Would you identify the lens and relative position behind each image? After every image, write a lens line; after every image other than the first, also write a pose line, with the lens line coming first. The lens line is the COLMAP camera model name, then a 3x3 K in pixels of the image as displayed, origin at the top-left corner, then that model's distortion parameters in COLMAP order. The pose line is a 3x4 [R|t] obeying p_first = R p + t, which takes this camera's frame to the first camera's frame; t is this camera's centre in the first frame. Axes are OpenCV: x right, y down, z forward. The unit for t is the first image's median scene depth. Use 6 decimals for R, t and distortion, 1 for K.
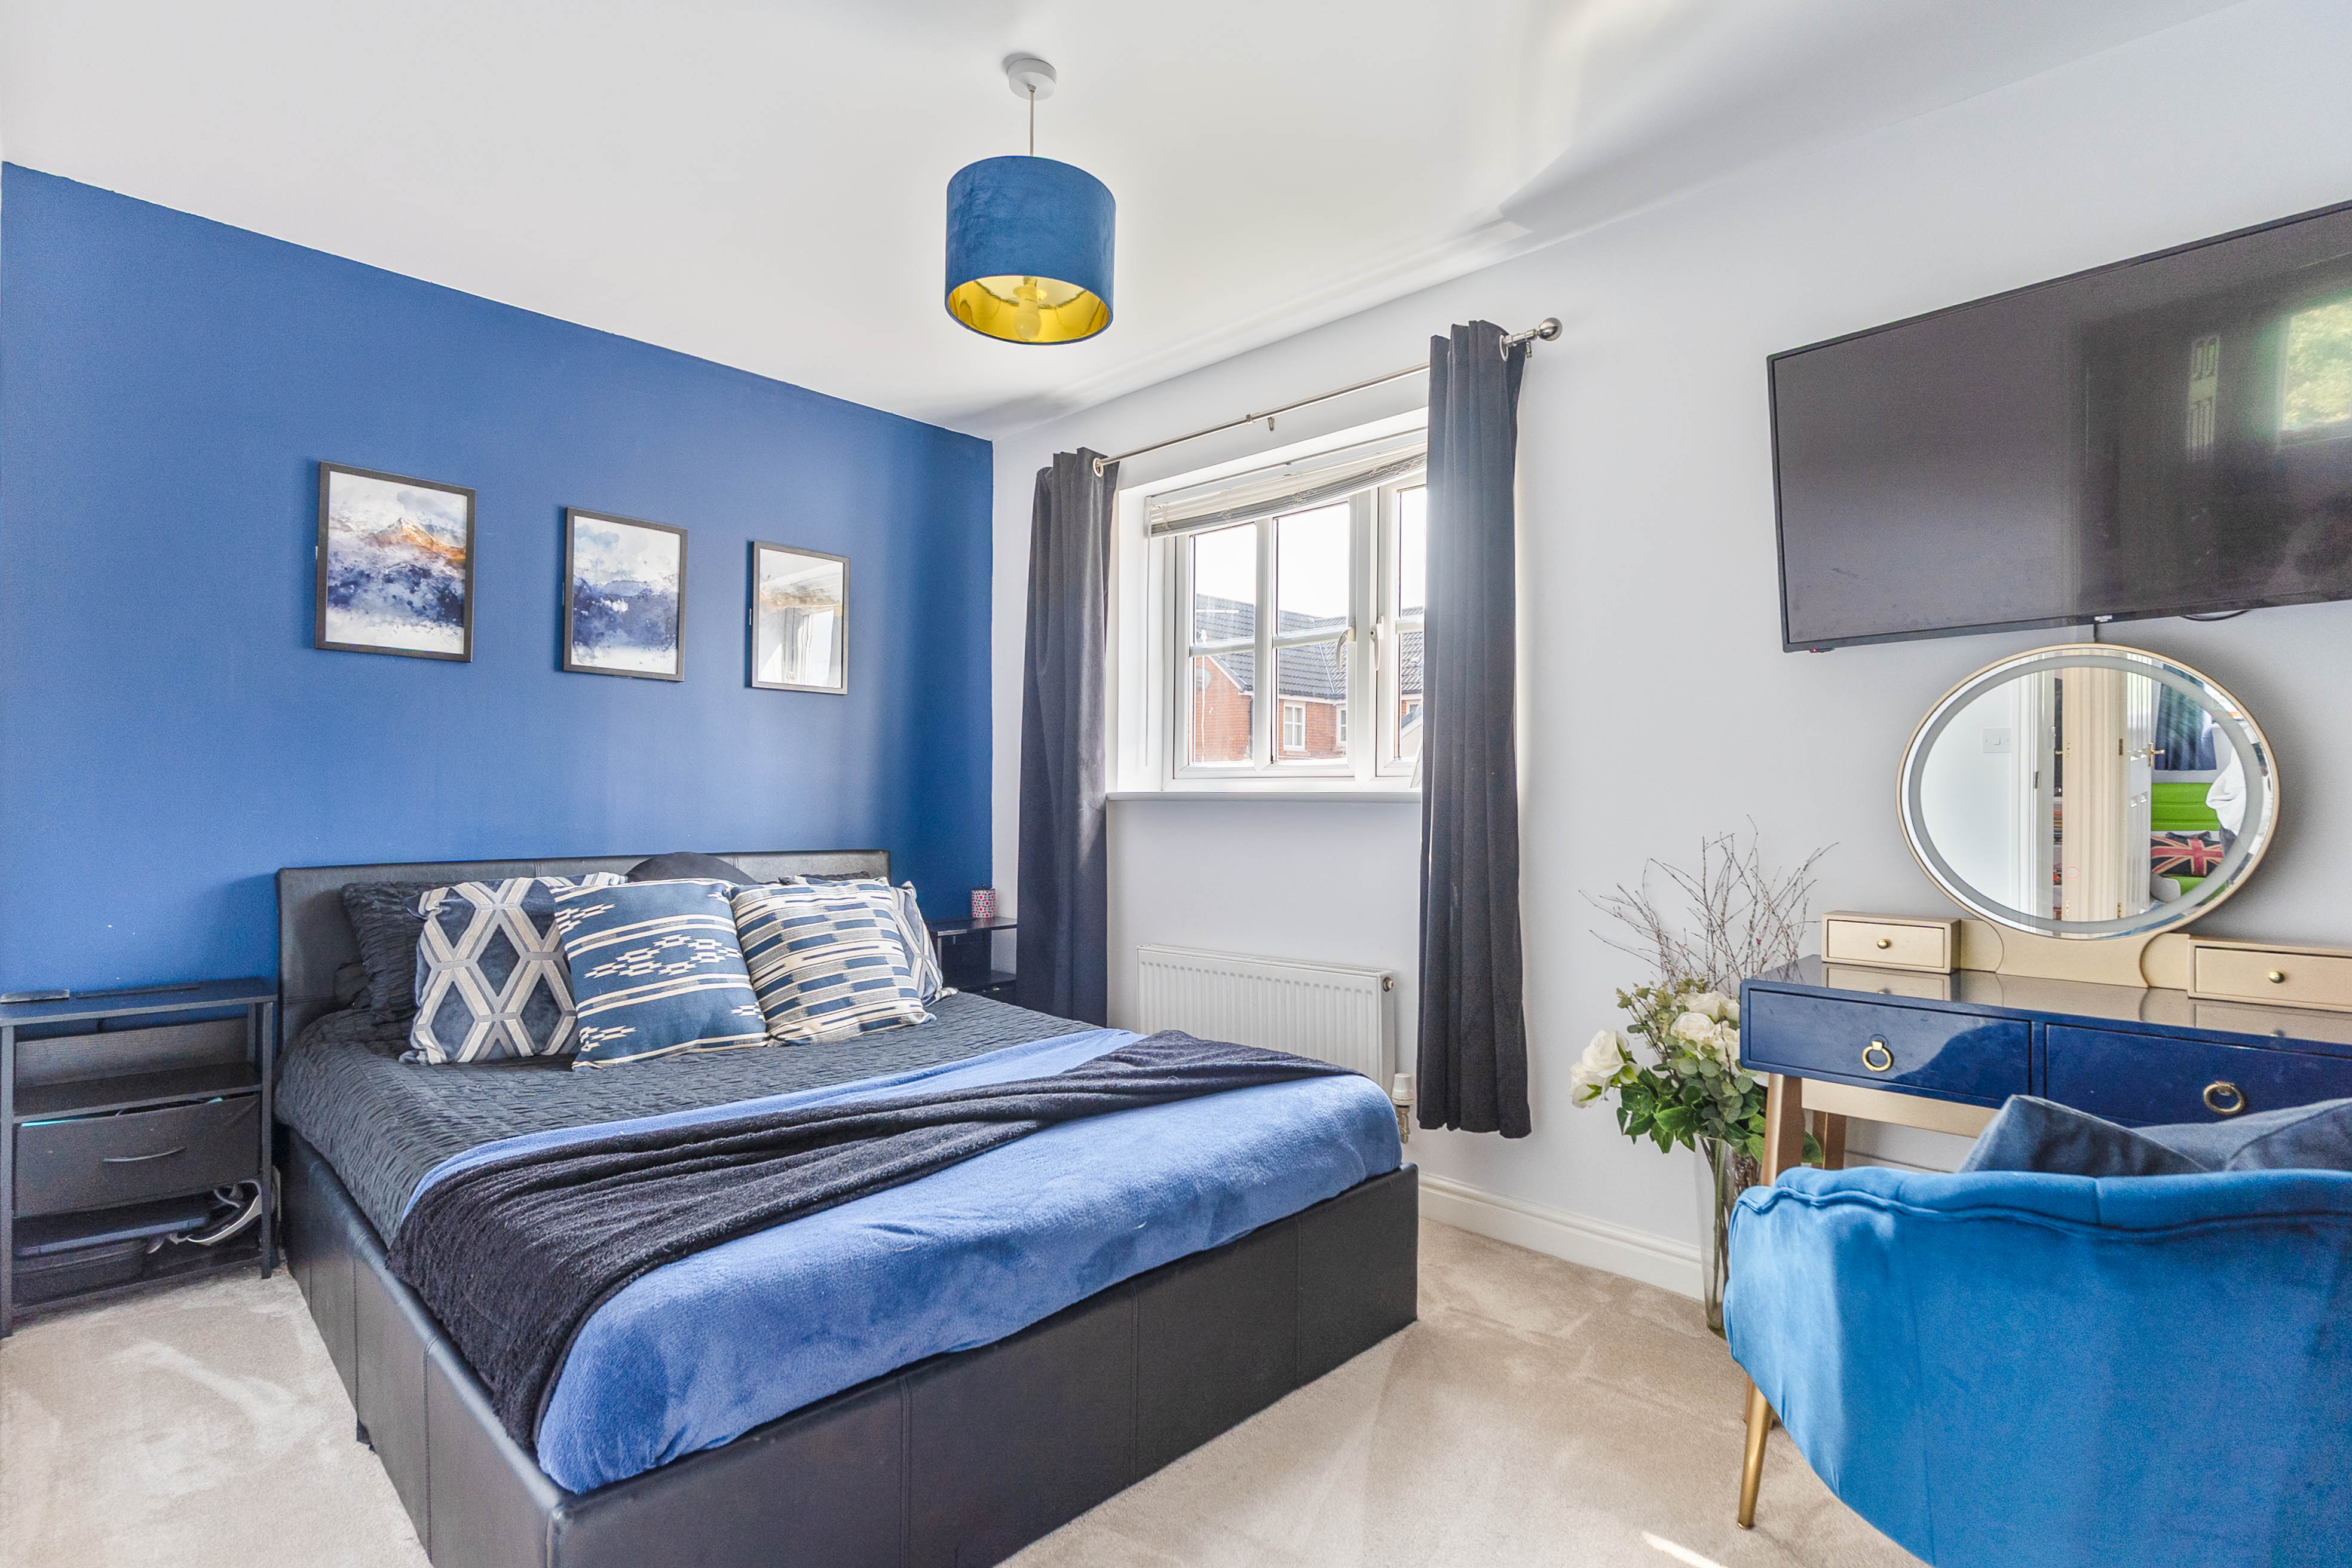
lens RADIAL K [[1183.0, 0, 1183.3], [0, 1183.0, 801.1], [0, 0, 1]] dist [0.006065, -0.001810]
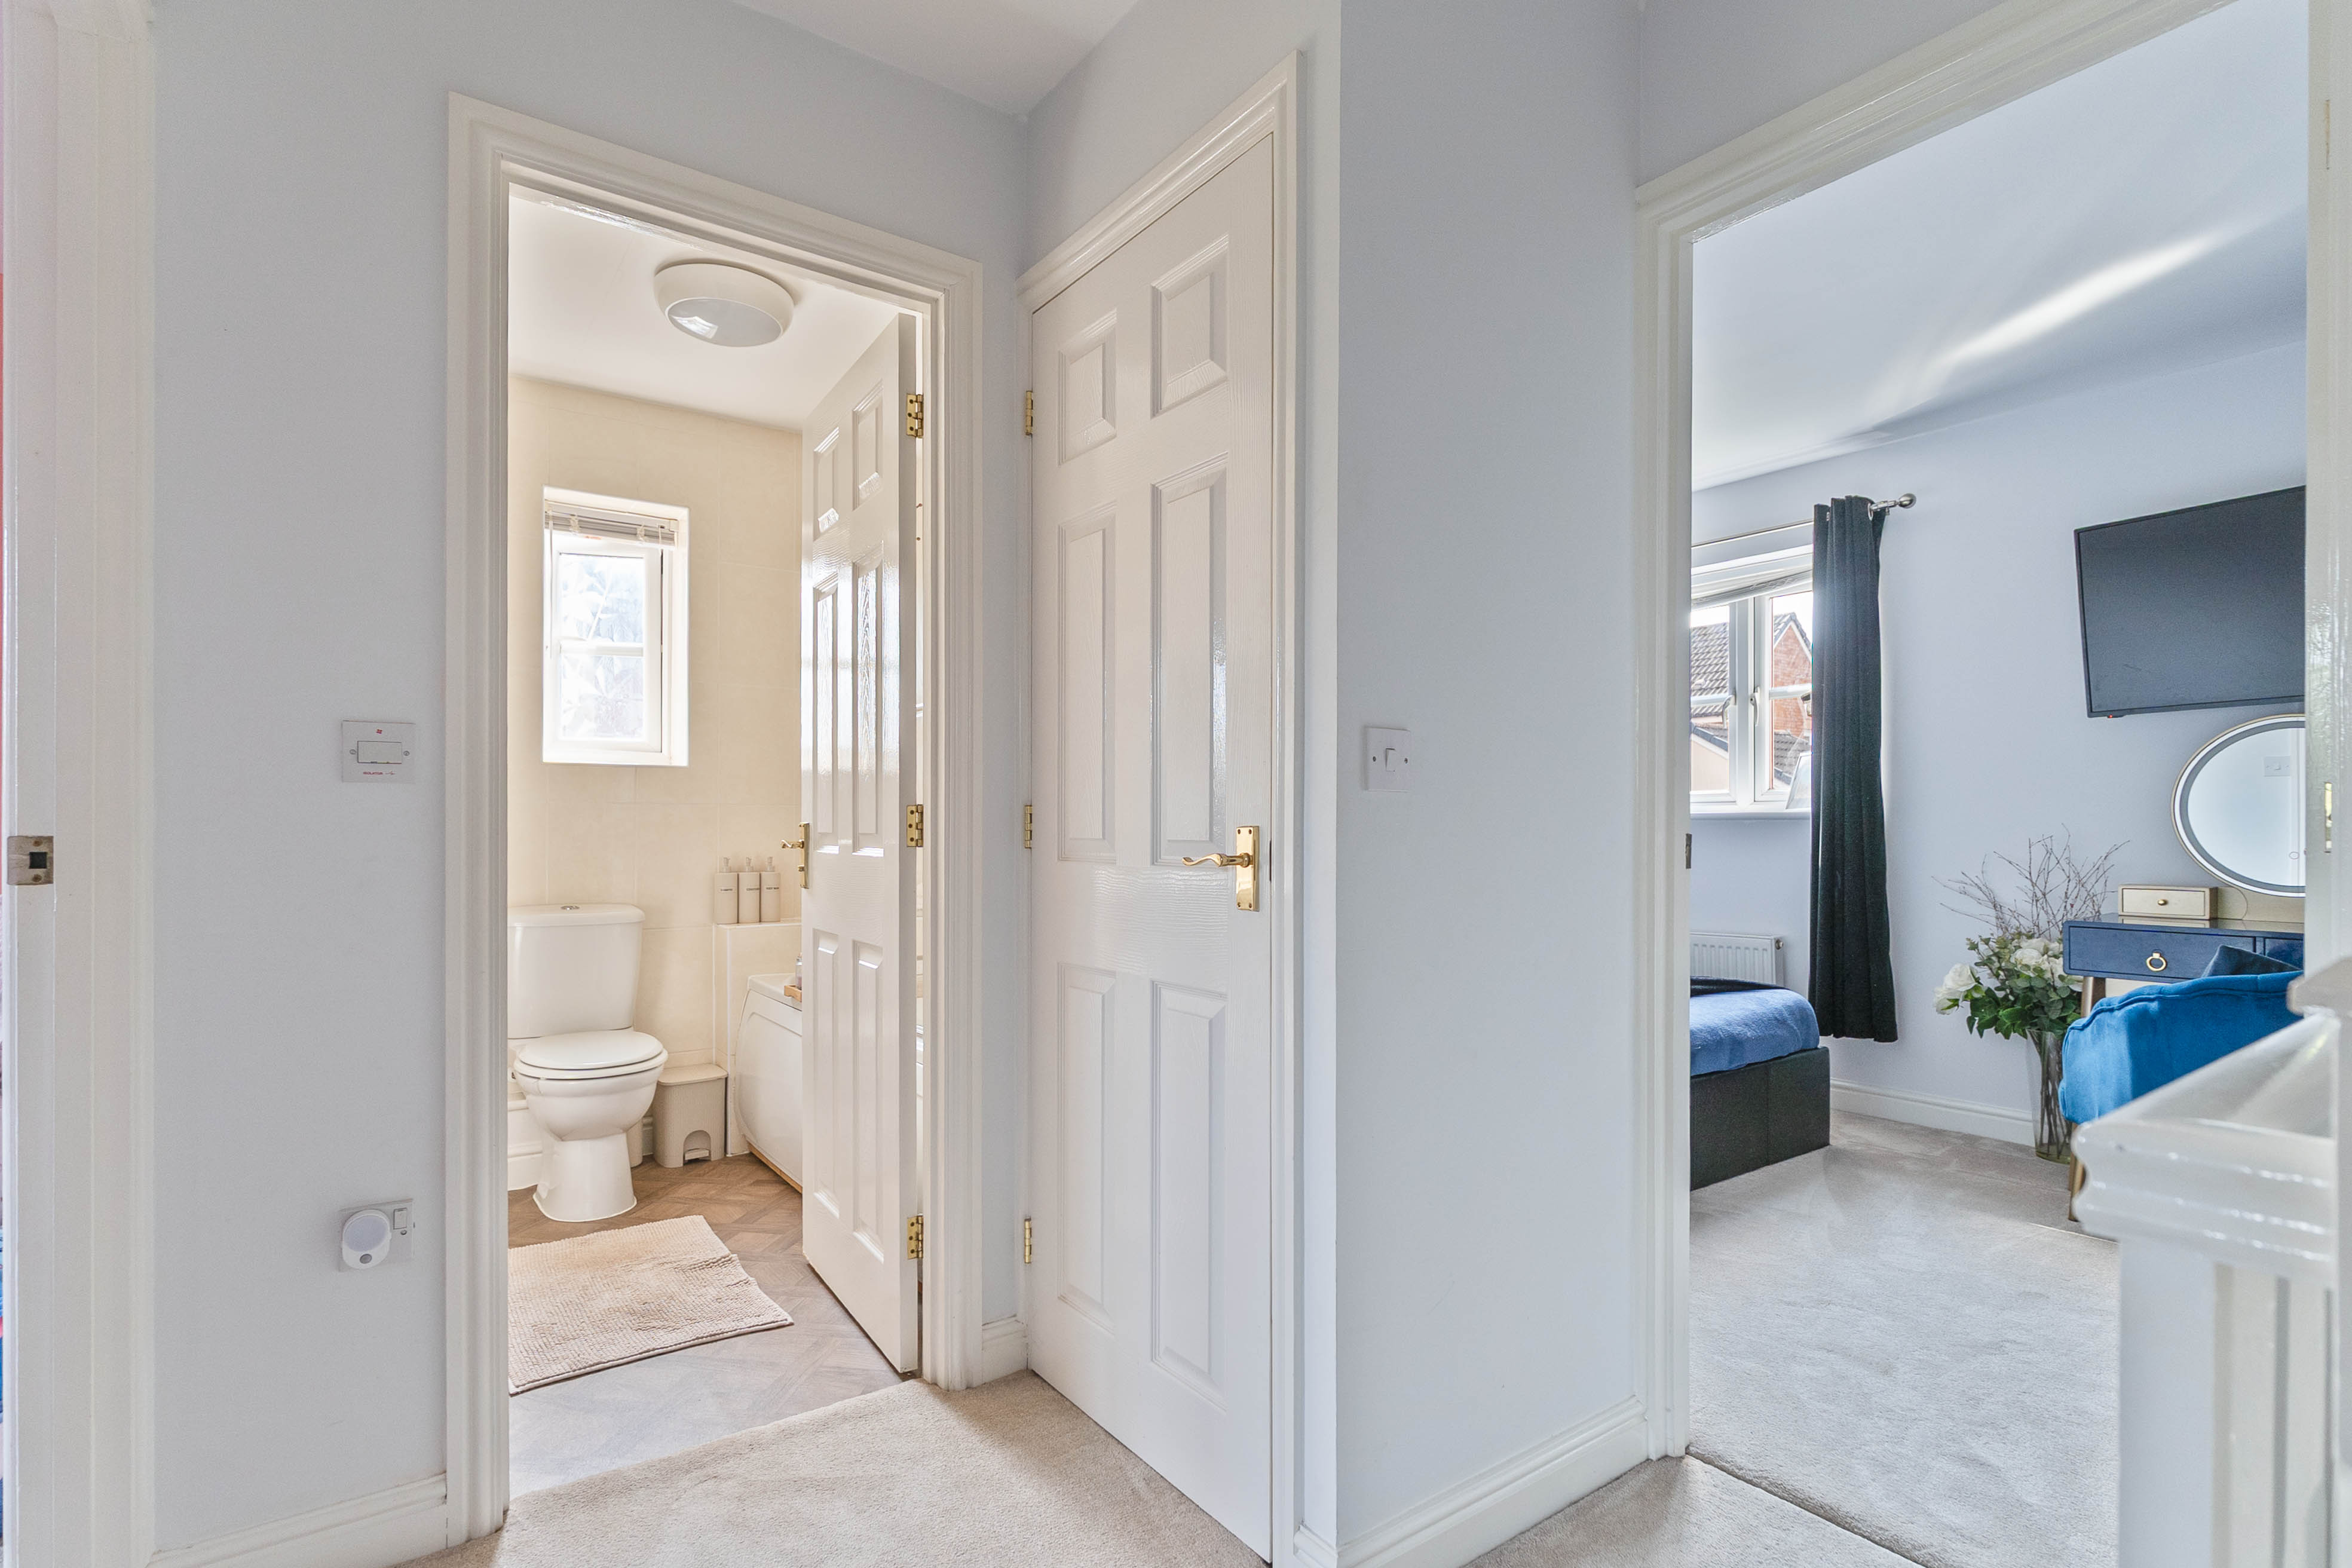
lens RADIAL K [[1183.0, 0, 1156.5], [0, 1183.0, 826.0], [0, 0, 1]] dist [0.006065, -0.001810]
pose [[0.982977, -0.008813, -0.183517, -0.400573], [0.008041, 0.999955, -0.004949, 0.013514], [0.183553, 0.003389, 0.983004, -0.736372]]
